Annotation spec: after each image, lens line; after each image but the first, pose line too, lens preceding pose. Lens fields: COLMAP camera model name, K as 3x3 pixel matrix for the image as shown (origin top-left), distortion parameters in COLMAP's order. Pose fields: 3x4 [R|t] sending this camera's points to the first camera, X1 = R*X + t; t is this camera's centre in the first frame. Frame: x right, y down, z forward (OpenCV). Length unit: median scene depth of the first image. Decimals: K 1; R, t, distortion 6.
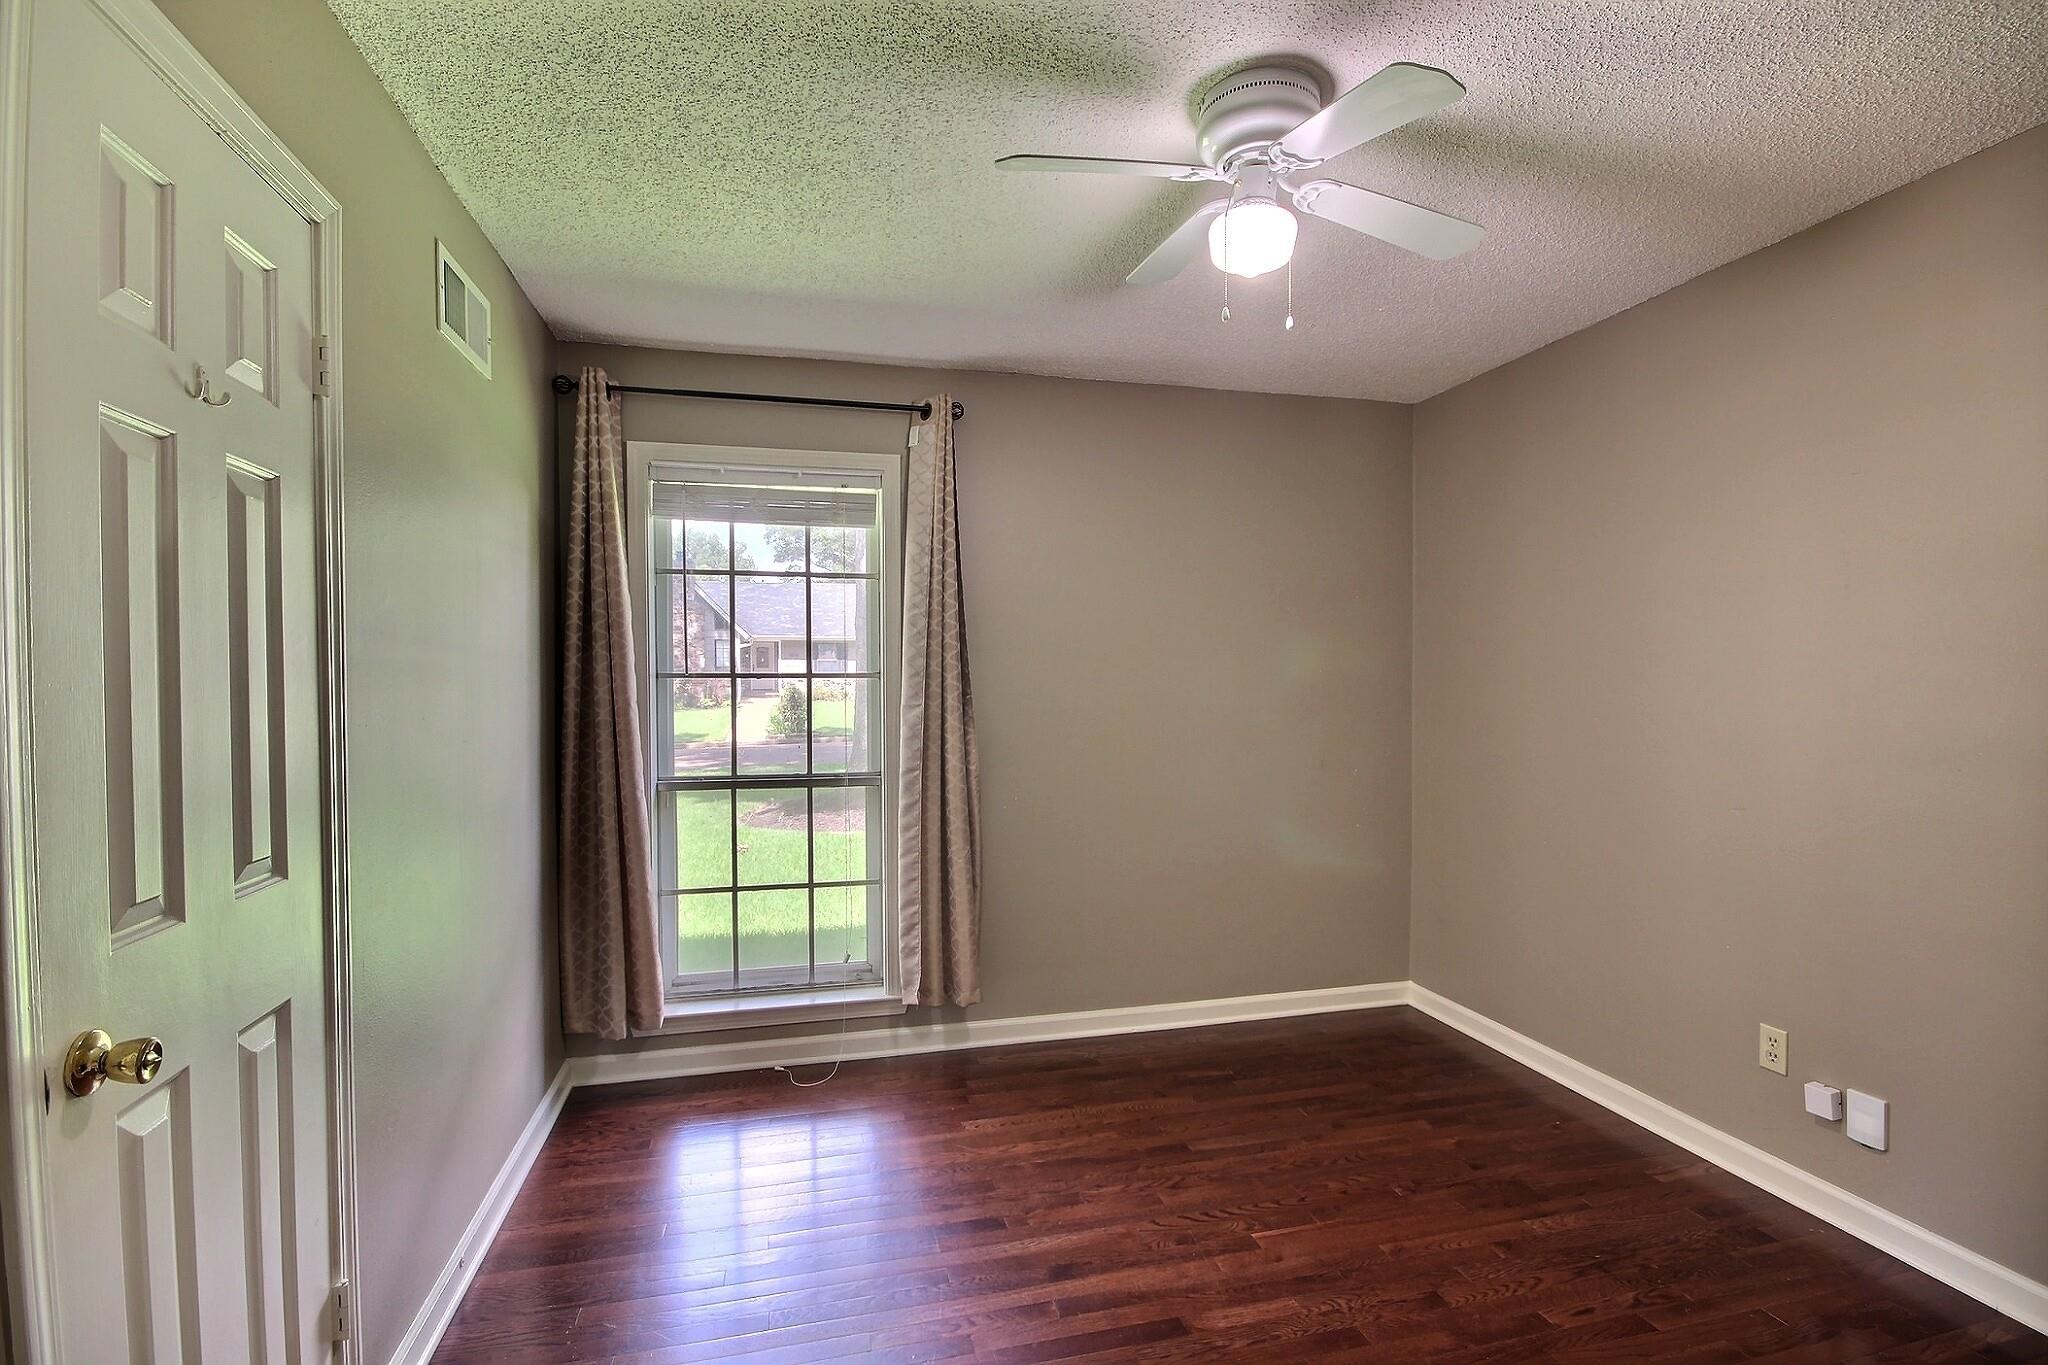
lens RADIAL K [[963.1, 0, 1032.3], [0, 963.1, 709.5], [0, 0, 1]] dist [0.062905, -0.040194]
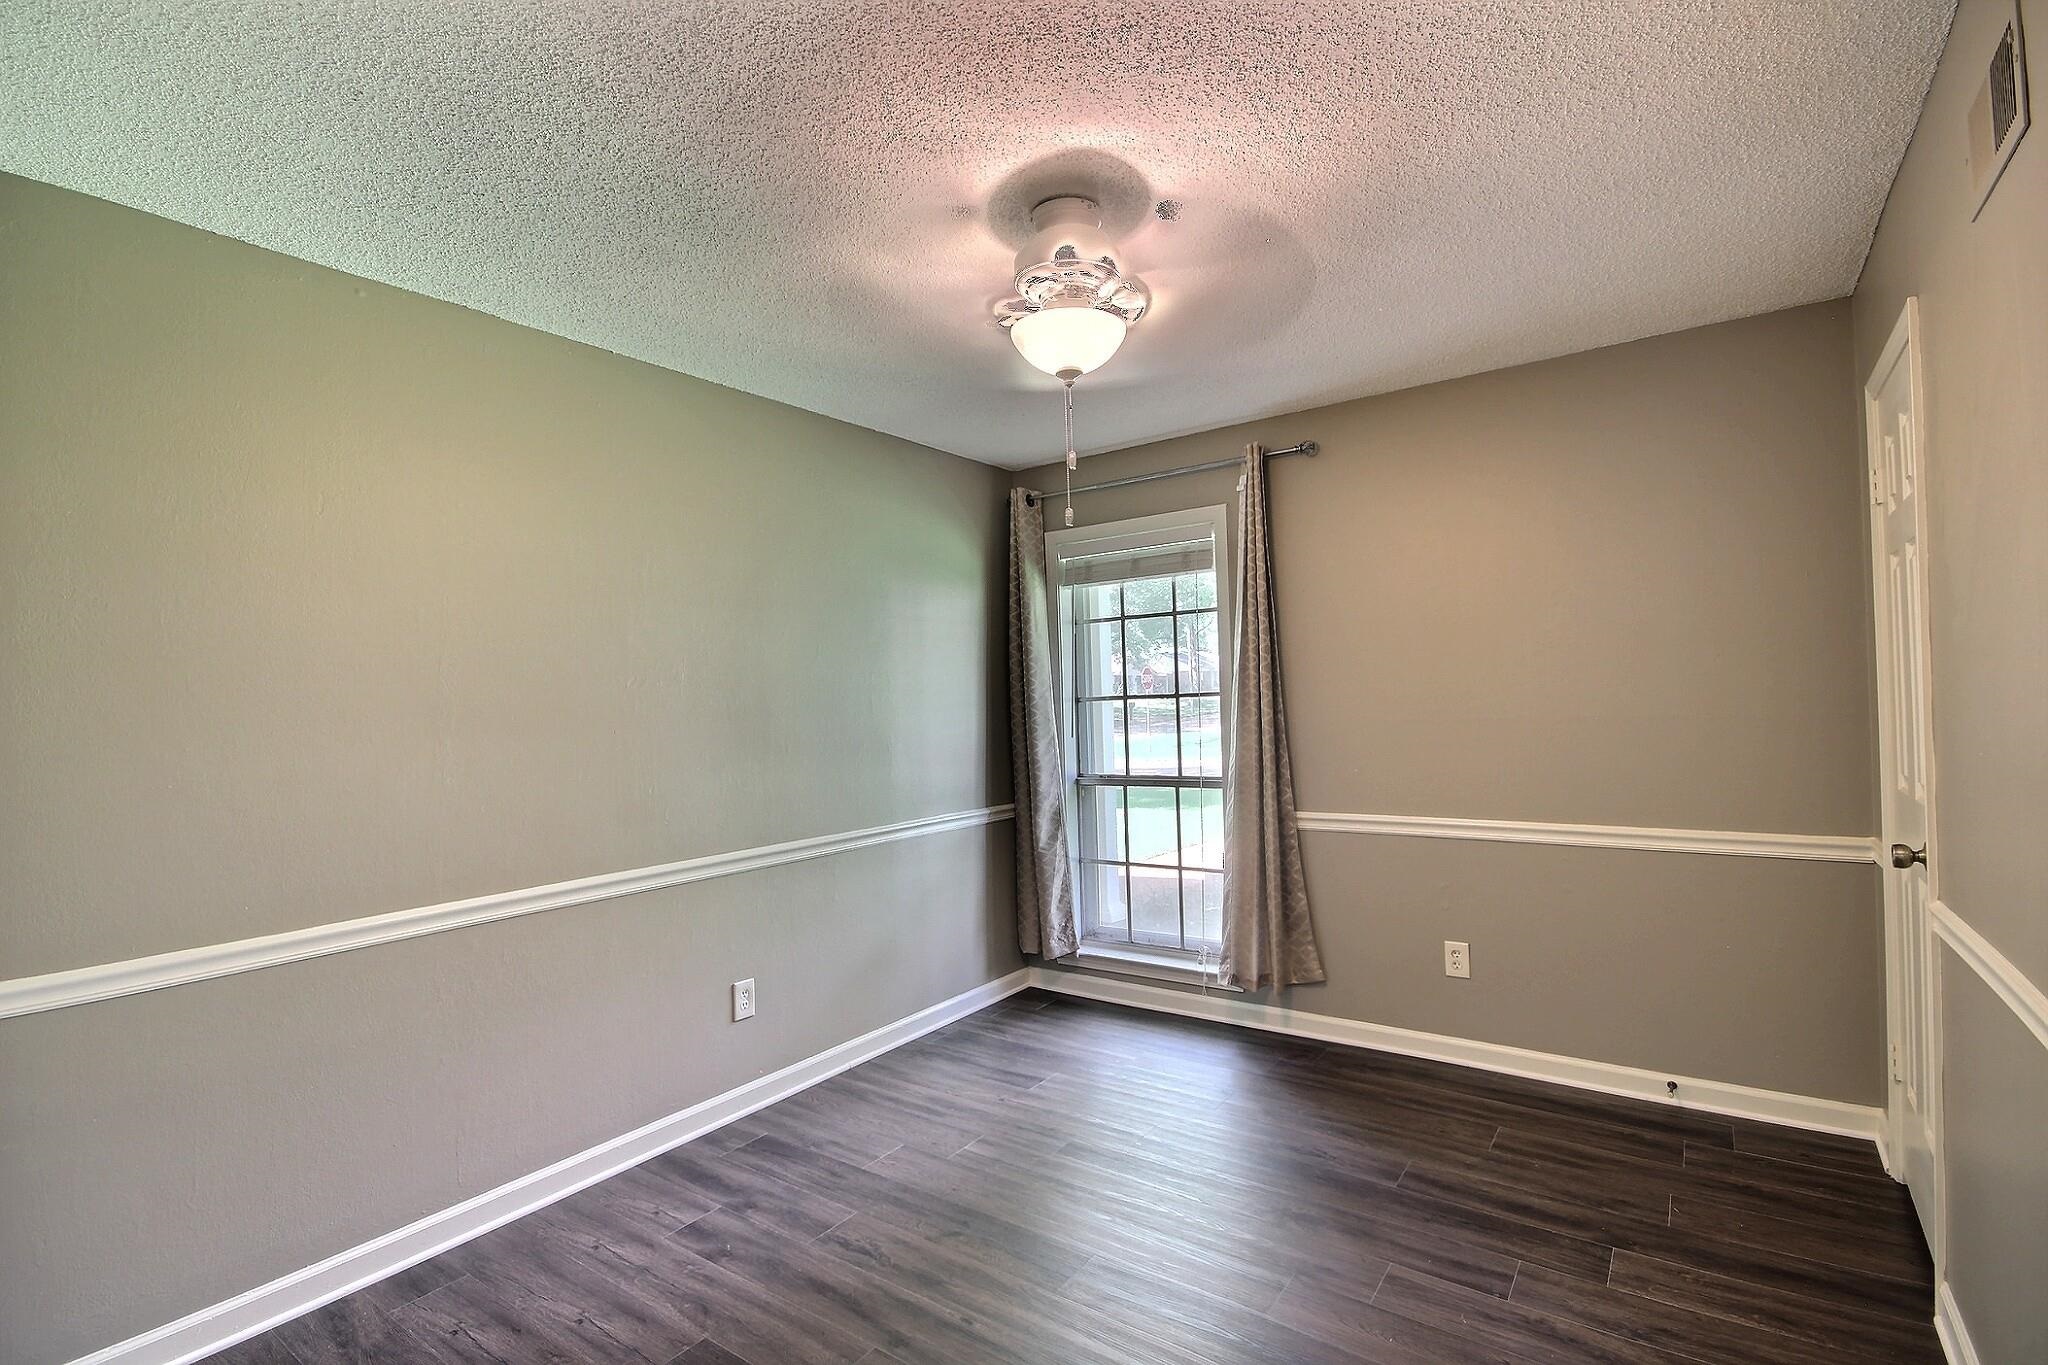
lens RADIAL K [[952.2, 0, 1019.9], [0, 952.2, 699.1], [0, 0, 1]] dist [-0.003627, -0.000214]
pose [[0.638593, -0.027523, -0.769052, 0.575469], [0.017985, 0.999621, -0.020841, -0.009523], [0.769335, -0.000523, 0.638846, 0.083839]]
